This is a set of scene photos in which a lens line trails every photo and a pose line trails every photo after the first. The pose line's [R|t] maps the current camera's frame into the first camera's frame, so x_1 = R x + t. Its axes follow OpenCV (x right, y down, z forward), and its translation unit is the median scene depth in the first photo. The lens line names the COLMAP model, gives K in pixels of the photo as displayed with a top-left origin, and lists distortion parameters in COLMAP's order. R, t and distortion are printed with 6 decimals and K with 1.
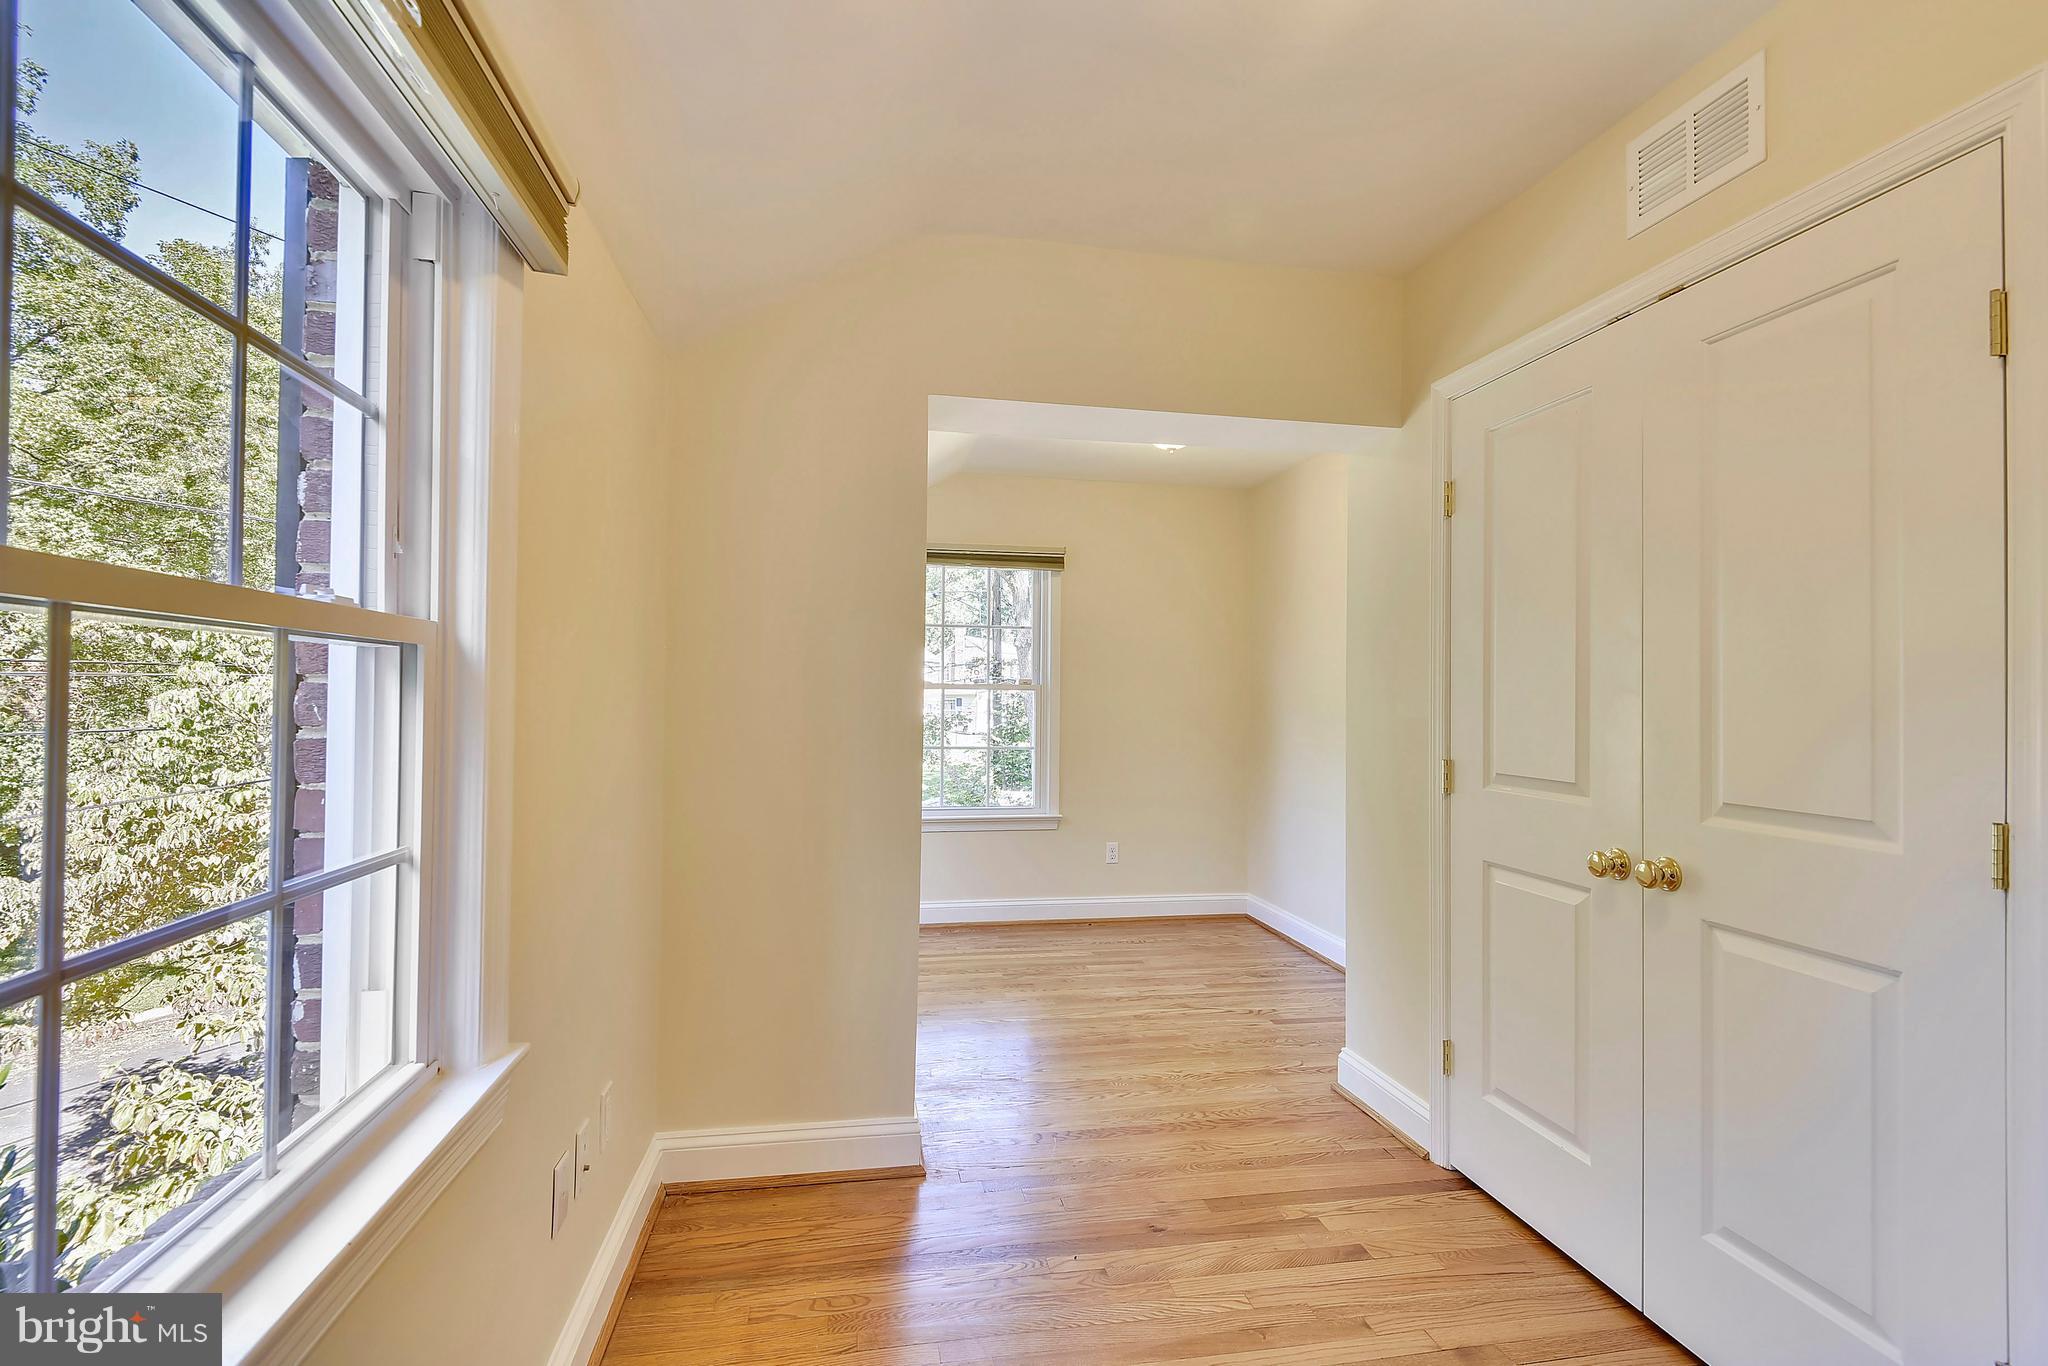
lens RADIAL K [[944.2, 0, 1024.0], [0, 944.2, 683.0], [0, 0, 1]] dist [0.038675, -0.020504]
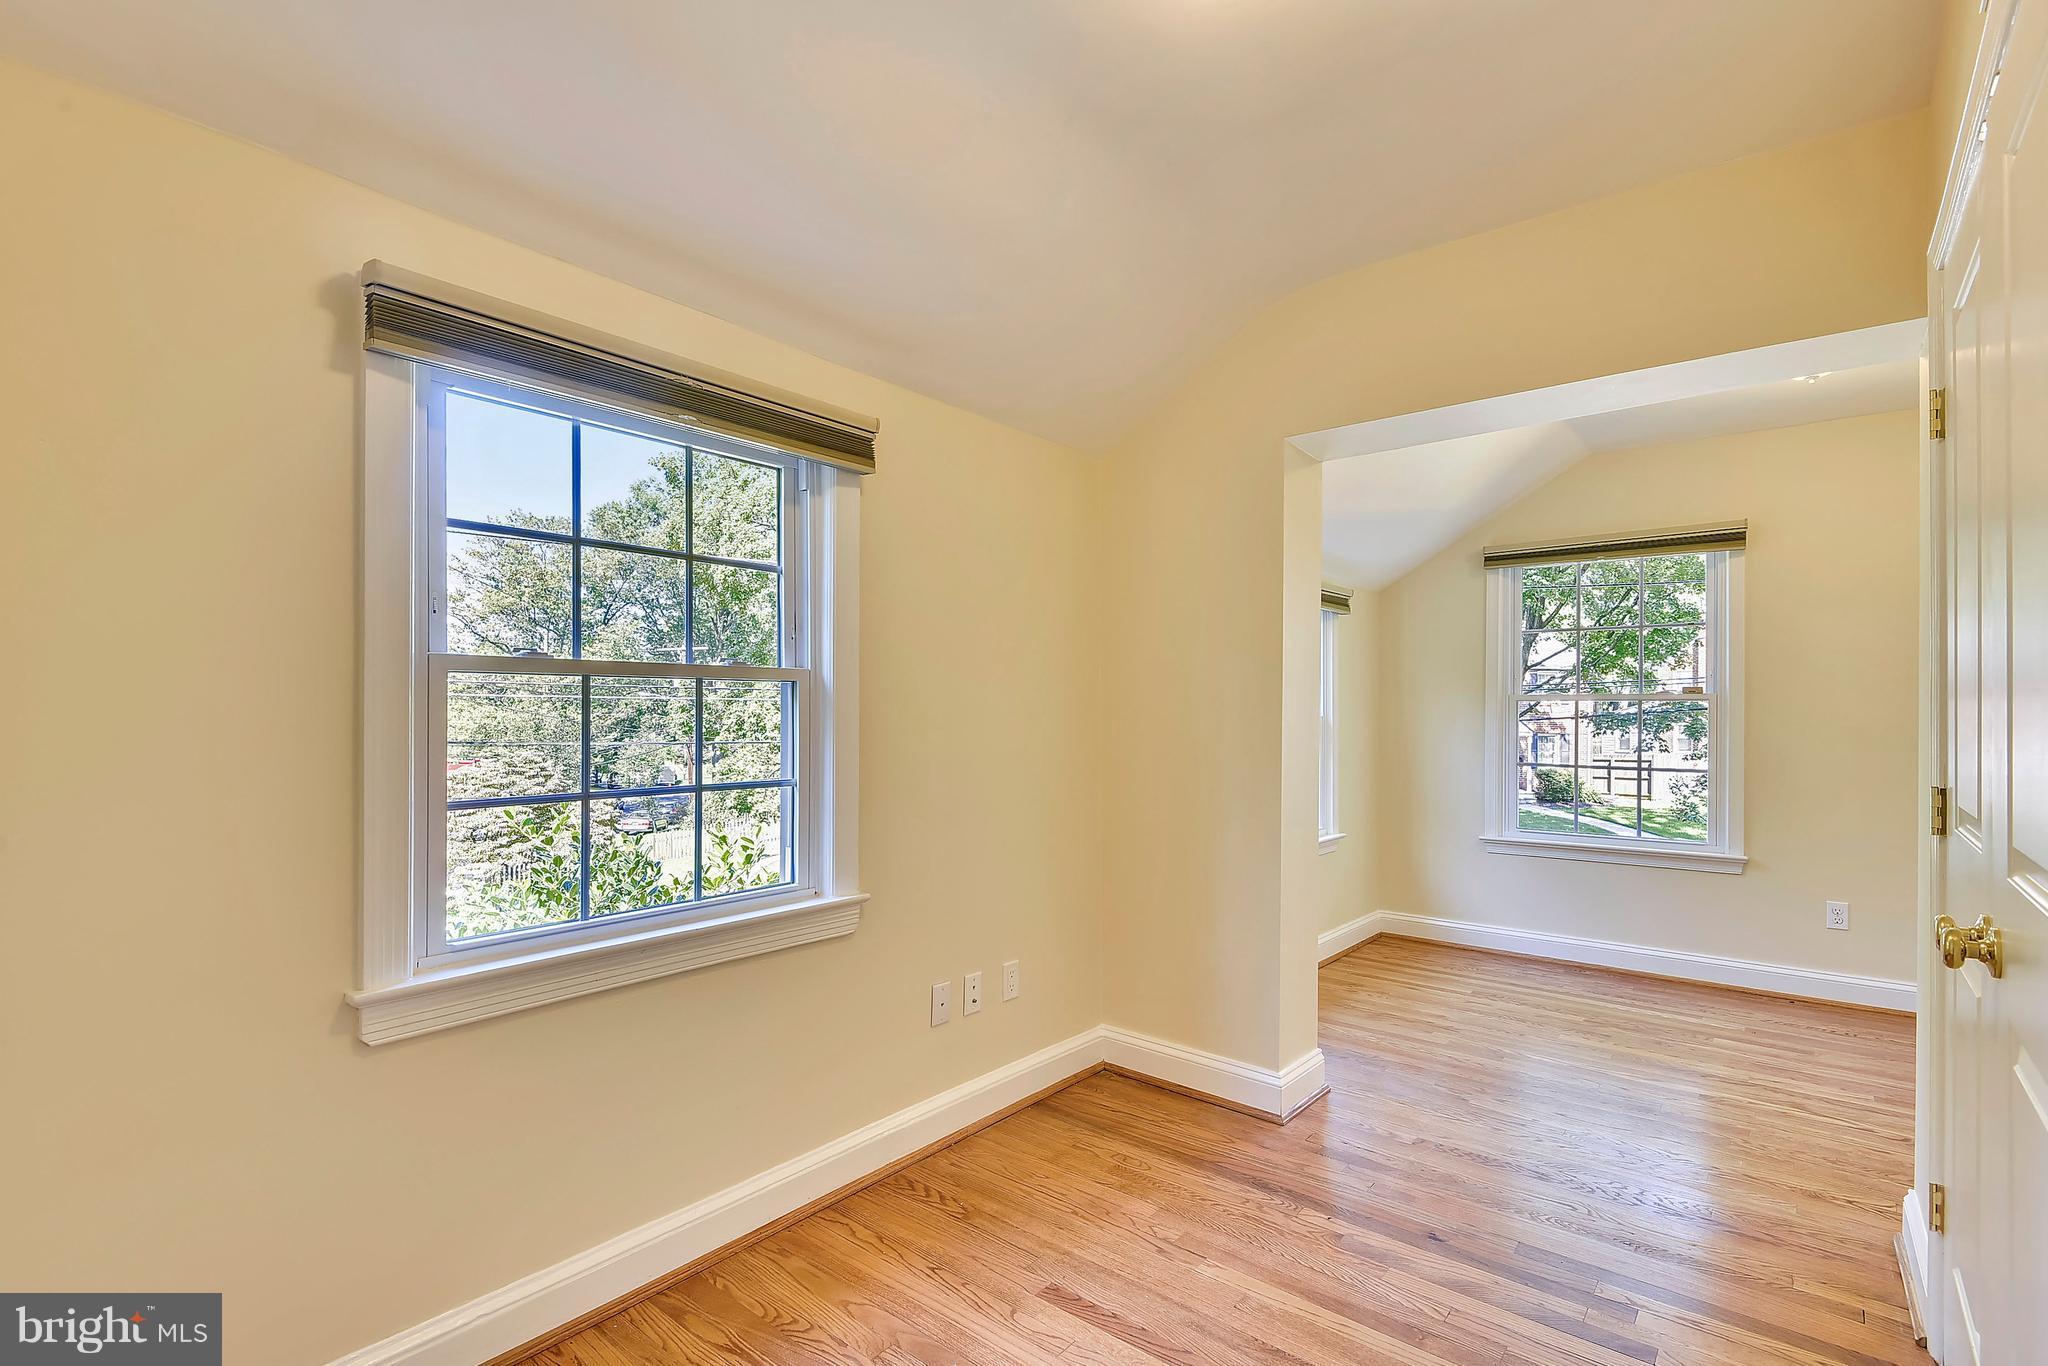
lens RADIAL K [[944.2, 0, 1024.0], [0, 944.2, 683.0], [0, 0, 1]] dist [0.038675, -0.020504]
pose [[0.642965, -0.033525, -0.765161, 0.380773], [0.016358, 0.999415, -0.030044, 0.010088], [0.765721, 0.006801, 0.643137, 0.015008]]
